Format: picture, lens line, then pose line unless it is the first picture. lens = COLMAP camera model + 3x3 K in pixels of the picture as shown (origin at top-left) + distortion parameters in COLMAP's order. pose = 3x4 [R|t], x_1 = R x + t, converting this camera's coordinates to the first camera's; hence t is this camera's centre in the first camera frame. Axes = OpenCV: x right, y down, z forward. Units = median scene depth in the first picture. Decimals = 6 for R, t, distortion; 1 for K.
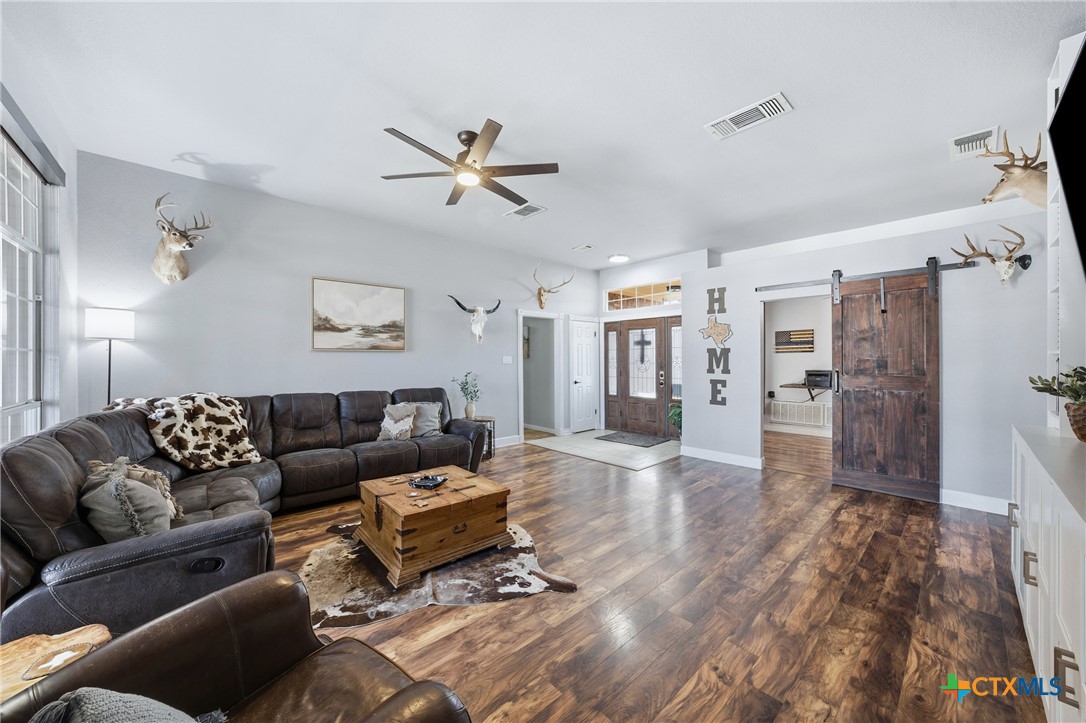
lens RADIAL K [[392.1, 0, 546.8], [0, 392.1, 359.2], [0, 0, 1]] dist [-0.009040, 0.000019]
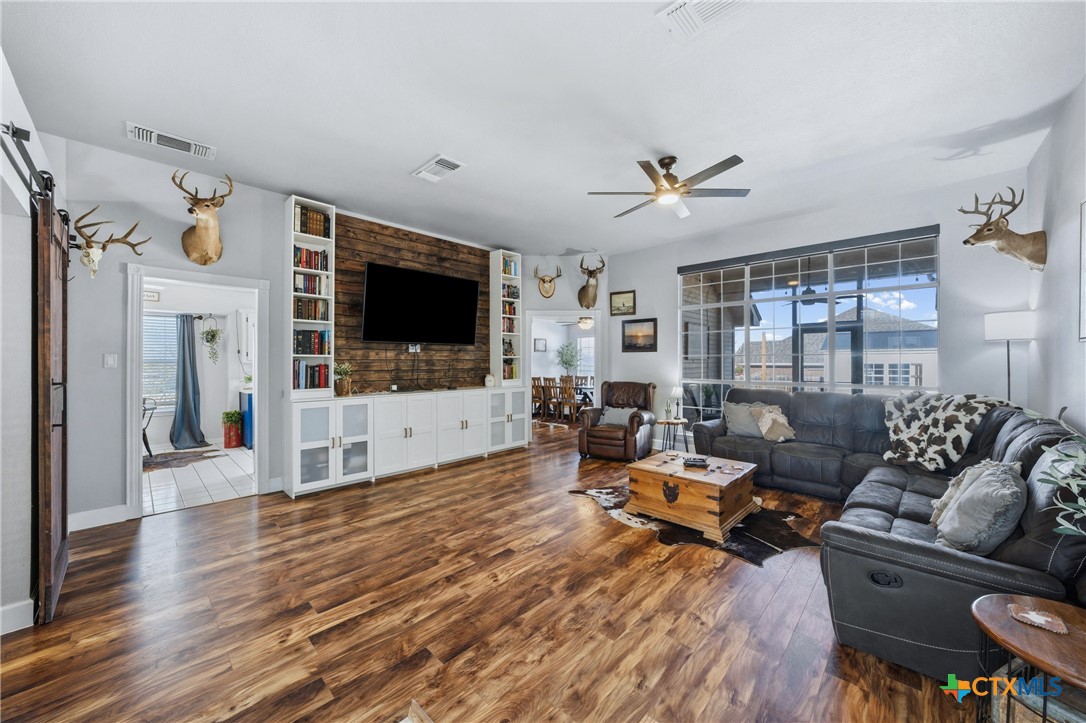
lens RADIAL K [[392.1, 0, 545.8], [0, 392.1, 359.0], [0, 0, 1]] dist [-0.009040, 0.000019]
pose [[-0.997764, 0.000910, -0.066833, 0.203927], [0.000829, 0.999999, 0.001234, -0.002089], [0.066834, 0.001176, -0.997763, 1.897027]]
